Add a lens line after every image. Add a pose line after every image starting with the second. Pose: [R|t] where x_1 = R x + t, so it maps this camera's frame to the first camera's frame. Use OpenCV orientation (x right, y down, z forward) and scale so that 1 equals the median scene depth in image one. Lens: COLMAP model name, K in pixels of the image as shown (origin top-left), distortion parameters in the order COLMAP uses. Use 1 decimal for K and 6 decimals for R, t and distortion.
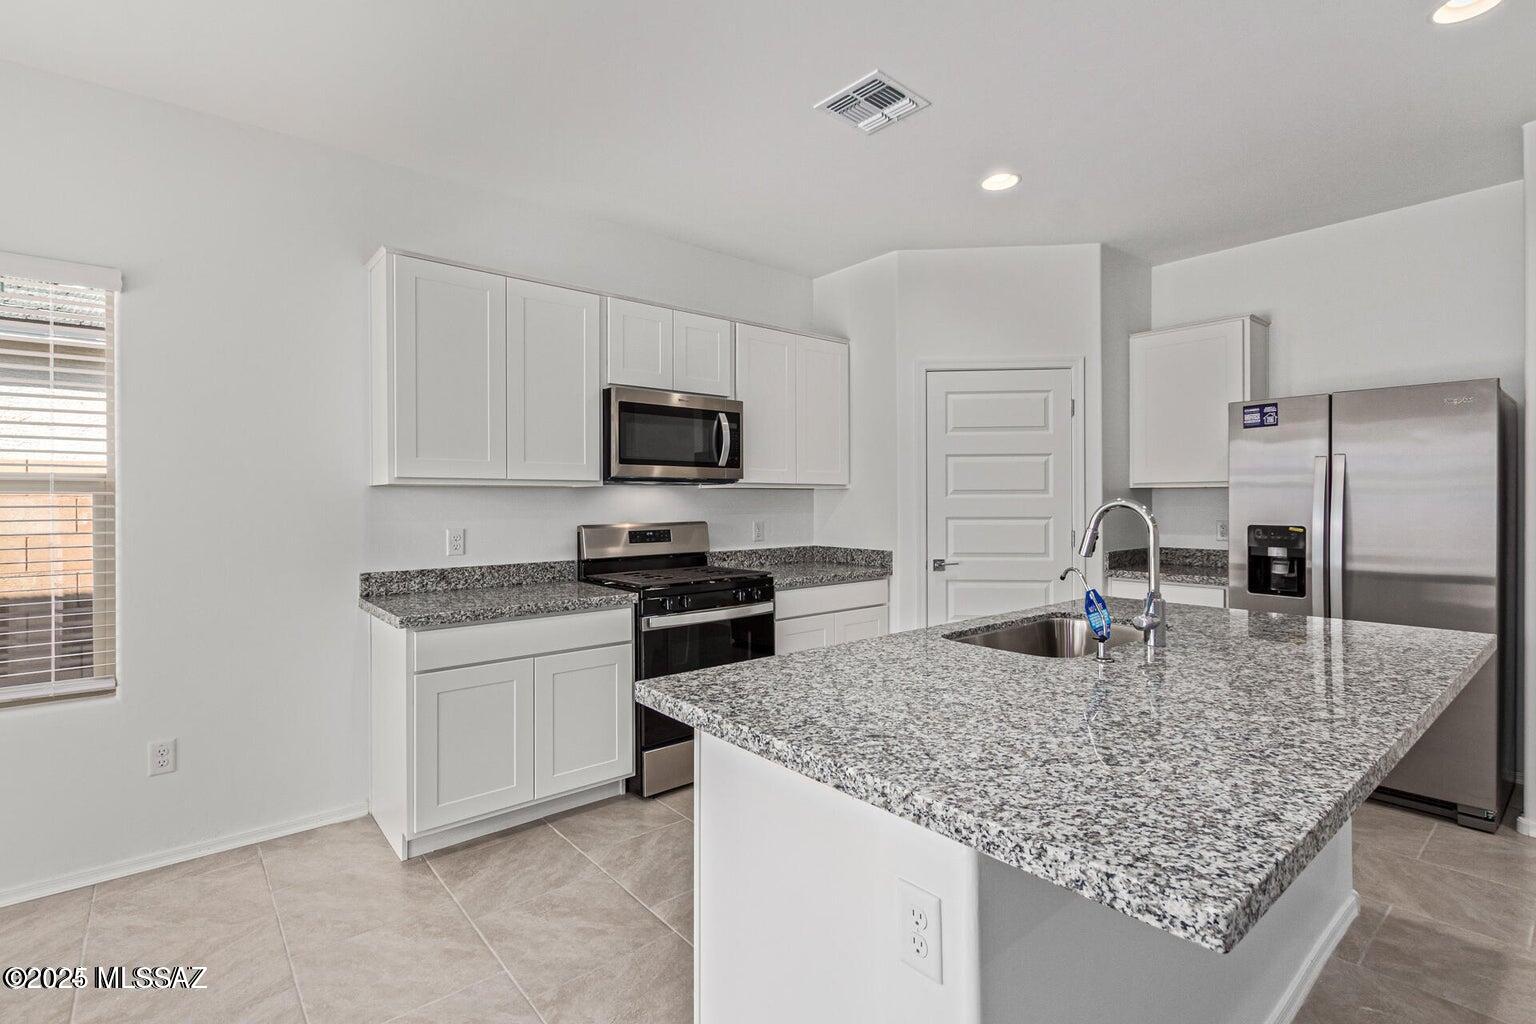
lens RADIAL K [[716.1, 0, 758.2], [0, 716.1, 503.1], [0, 0, 1]] dist [-0.000492, -0.000499]
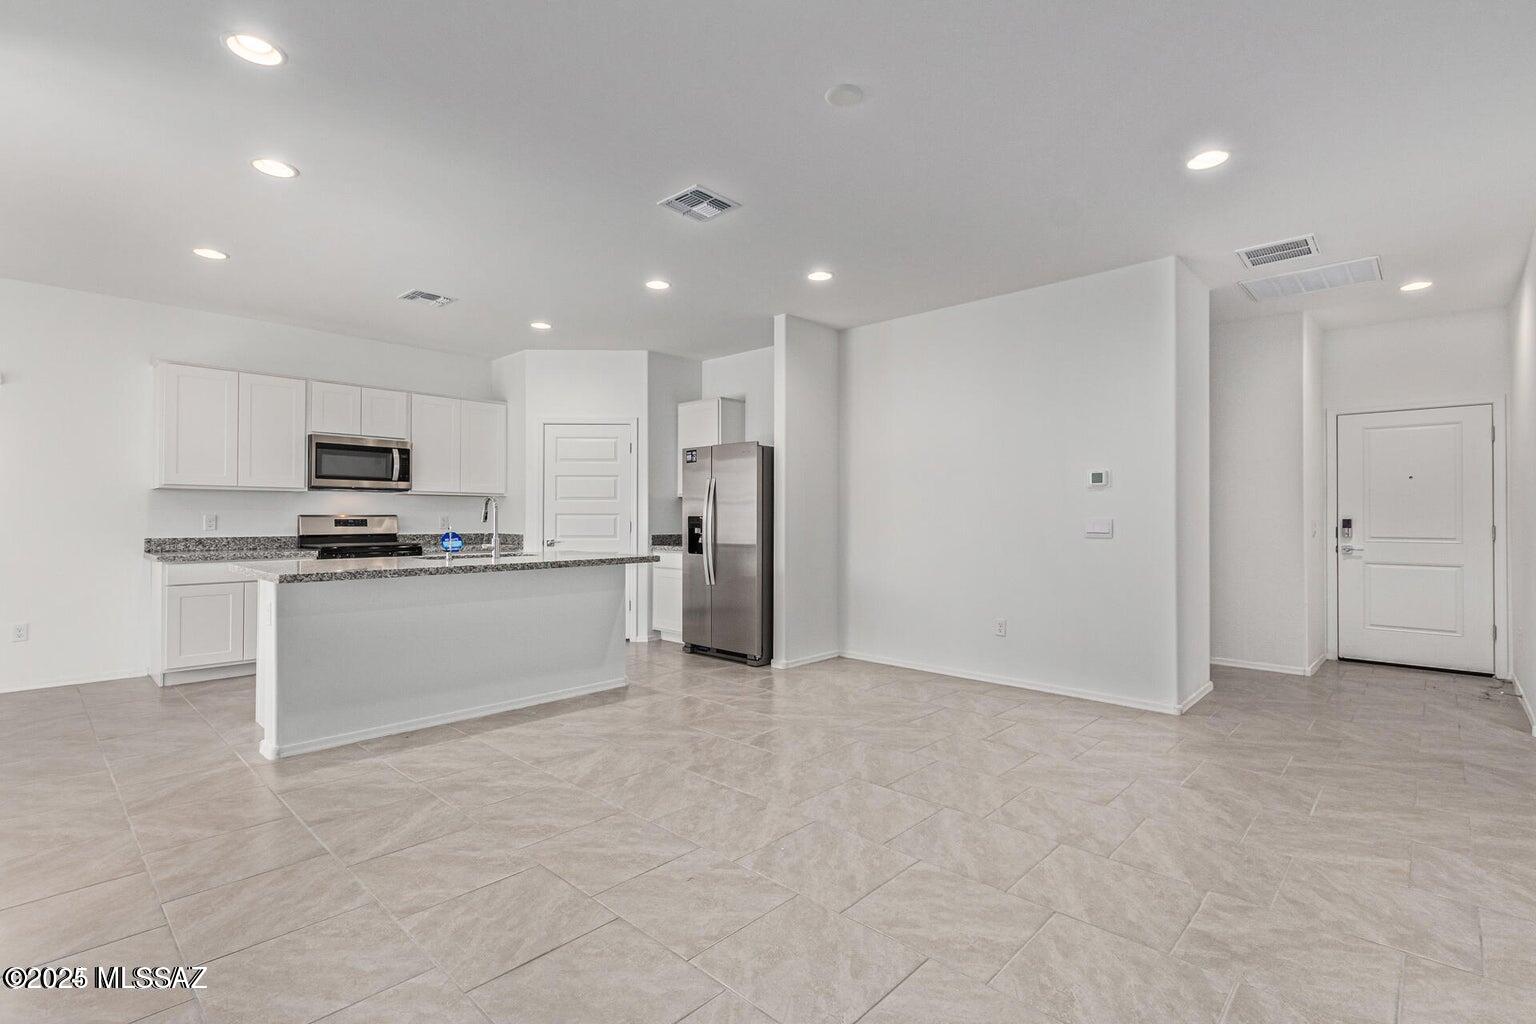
lens RADIAL K [[716.3, 0, 763.3], [0, 716.3, 510.4], [0, 0, 1]] dist [0.013927, -0.009266]
pose [[0.993085, 0.006993, 0.117191, 0.645642], [-0.005376, 0.999886, -0.014110, 0.039457], [-0.117276, 0.013383, 0.993009, -0.810685]]
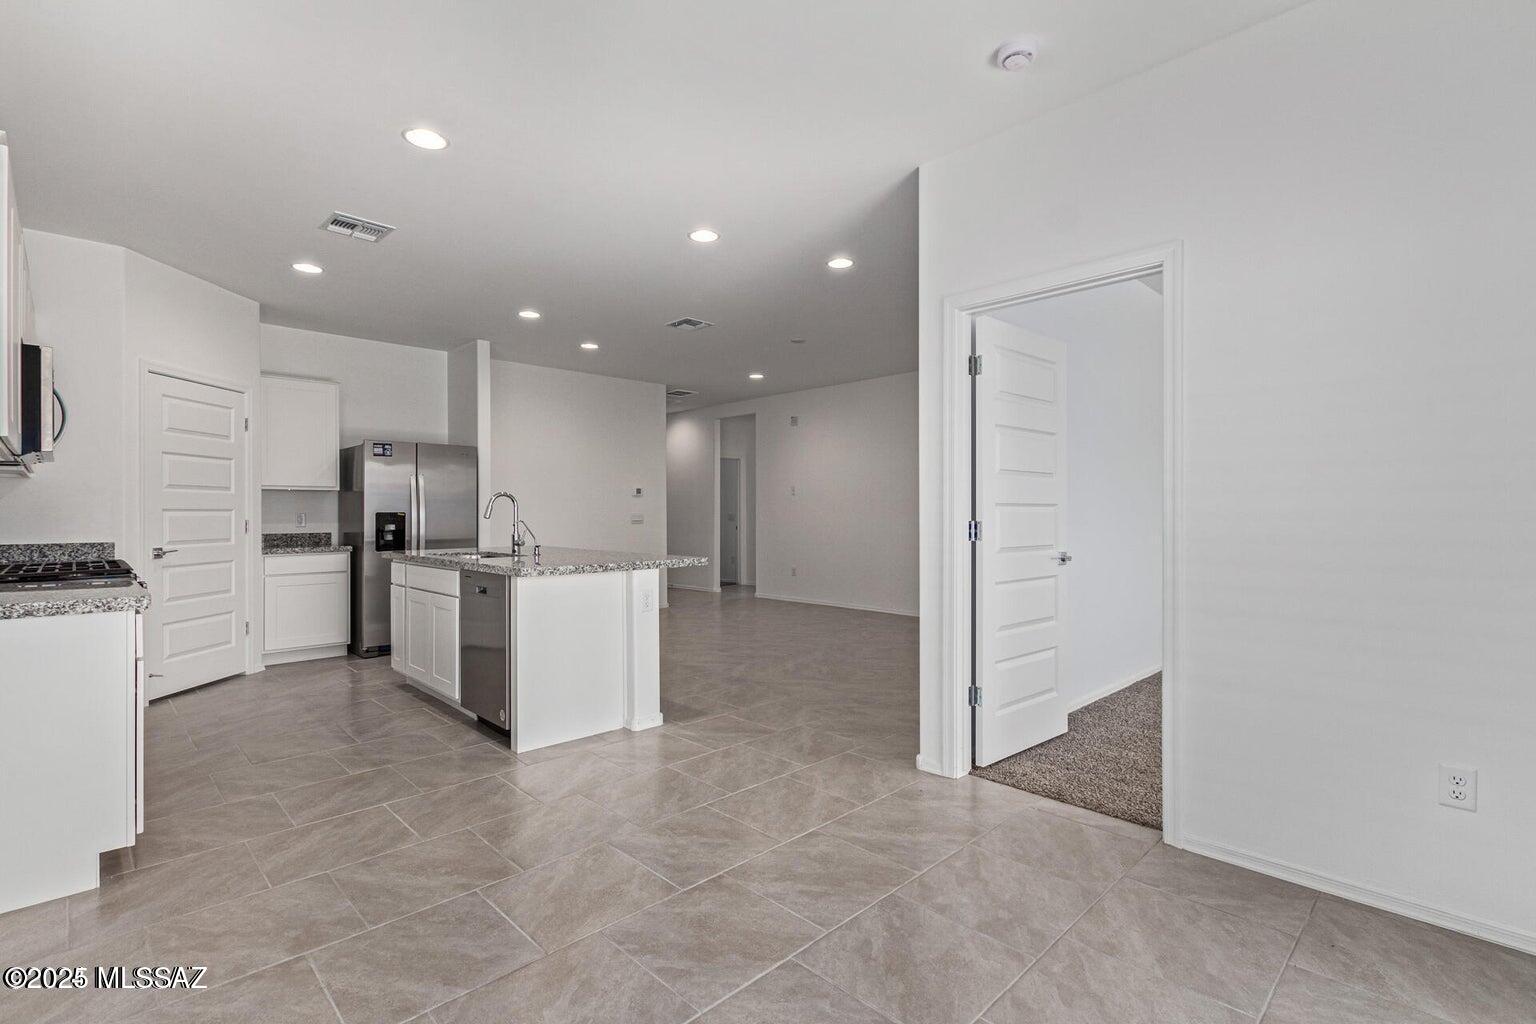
lens RADIAL K [[716.3, 0, 763.3], [0, 716.3, 510.4], [0, 0, 1]] dist [0.013927, -0.009266]
pose [[-0.073240, 0.007551, 0.997286, -1.069720], [0.008976, 0.999936, -0.006912, 0.044505], [-0.997274, 0.008445, -0.073303, 0.197272]]
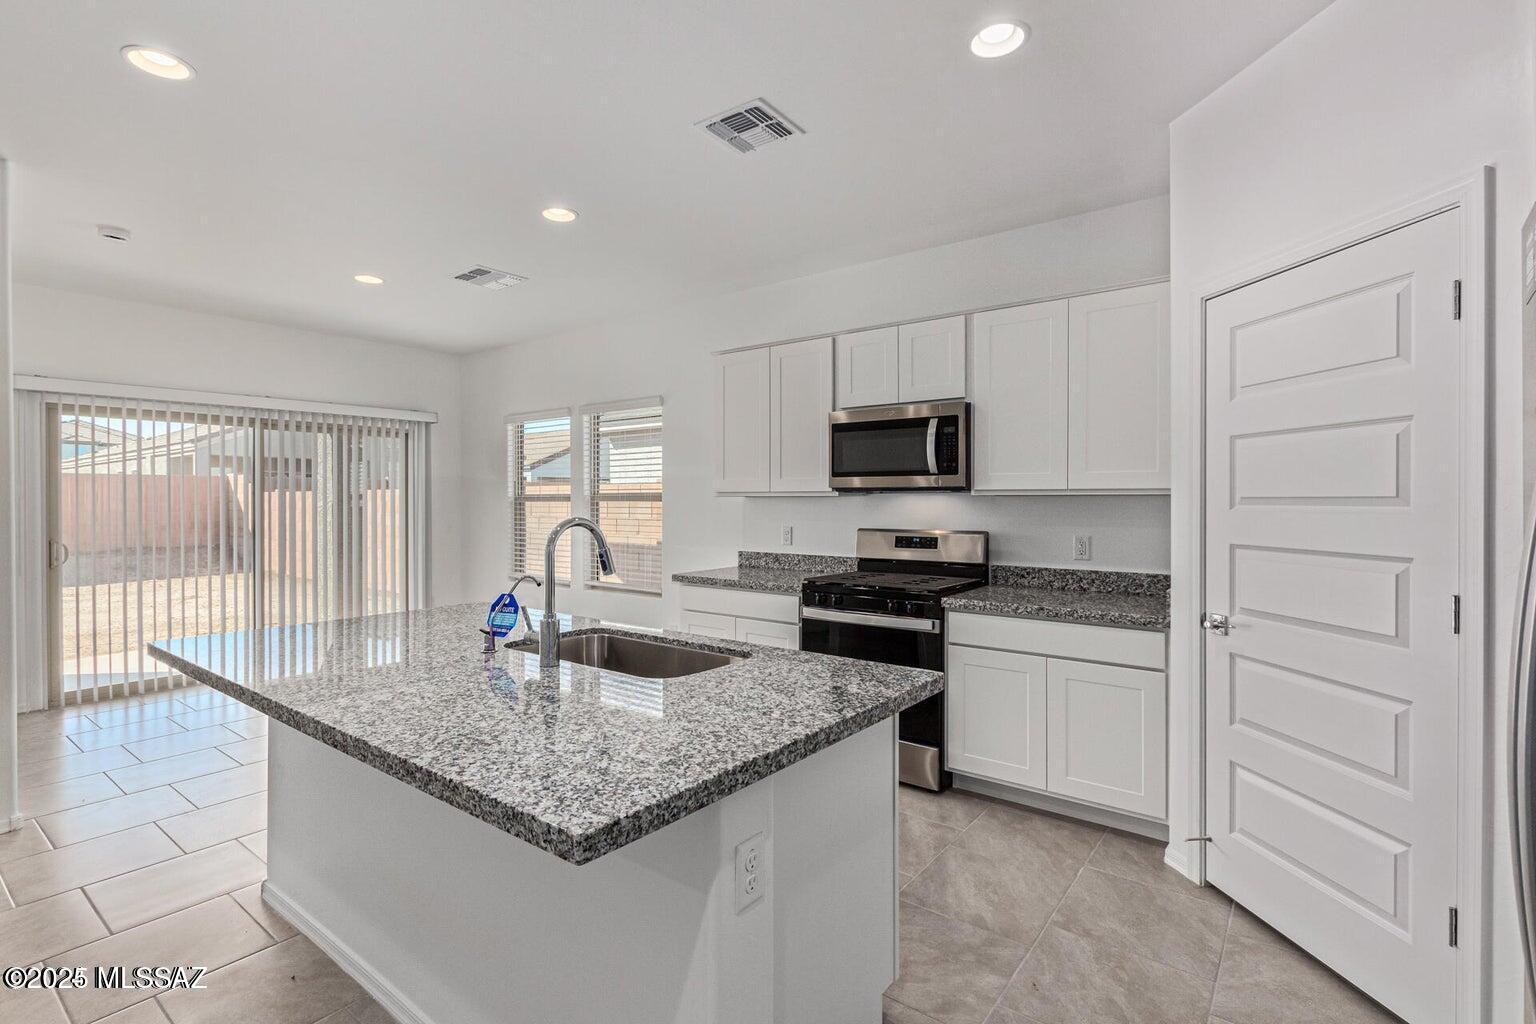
lens RADIAL K [[716.1, 0, 758.2], [0, 716.1, 503.1], [0, 0, 1]] dist [-0.000492, -0.000499]
pose [[0.212187, 0.007537, -0.977200, 0.891331], [-0.004427, 0.999967, 0.006752, -0.018395], [0.977219, 0.002894, 0.212214, 0.600302]]
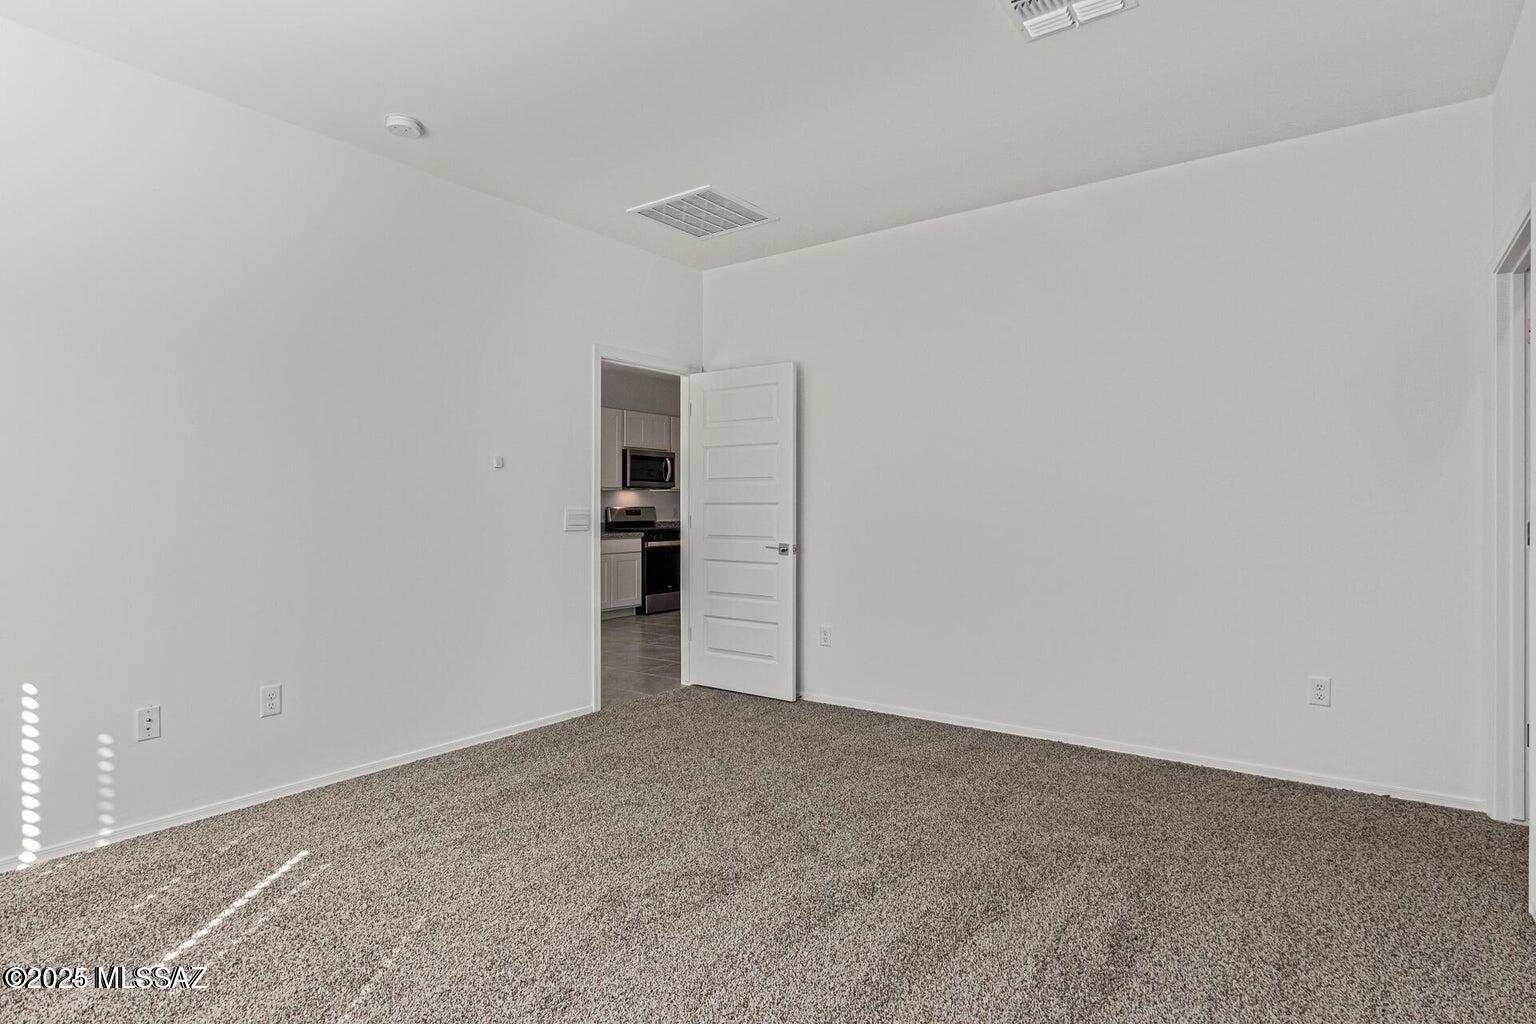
lens RADIAL K [[811.4, 0, 768.1], [0, 811.4, 505.7], [0, 0, 1]] dist [-0.000658, -0.000562]
pose [[0.967392, 0.006022, 0.253213, -0.416068], [-0.004439, 0.999967, -0.006823, 0.043876], [-0.253246, 0.005476, 0.967386, -1.661785]]
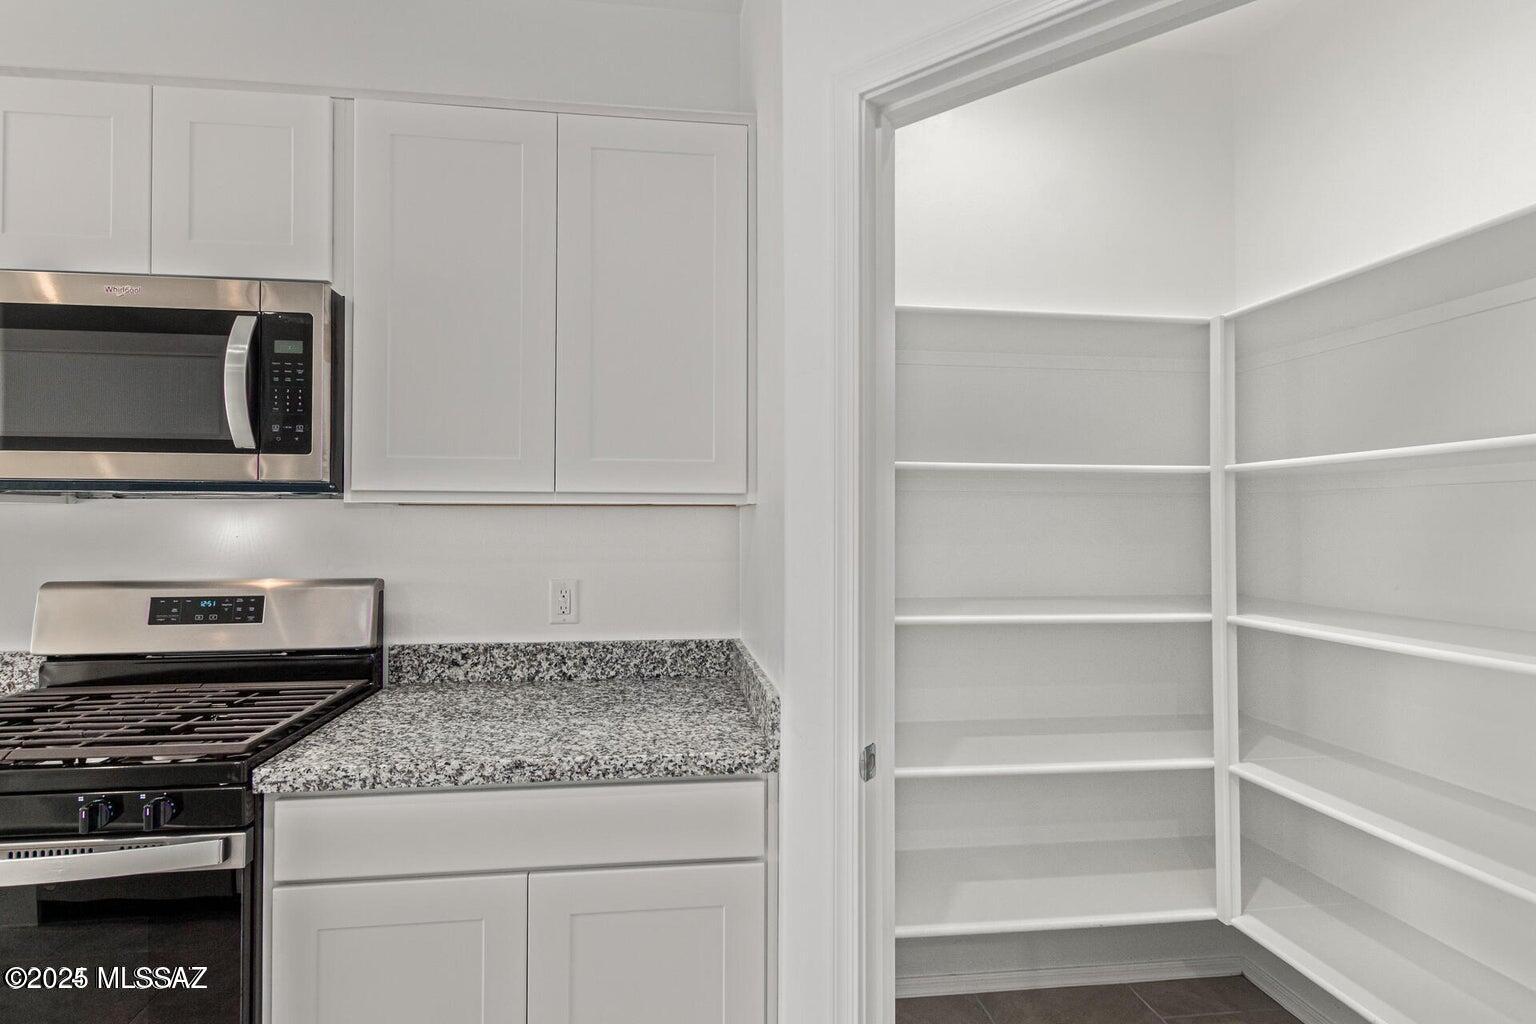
lens RADIAL K [[721.4, 0, 748.9], [0, 721.4, 511.1], [0, 0, 1]] dist [-0.000053, -0.000197]
pose [[0.844114, 0.001474, -0.536162, 0.423641], [-0.009381, 0.999884, -0.012021, -0.015598], [0.536082, 0.015177, 0.844030, 0.863358]]
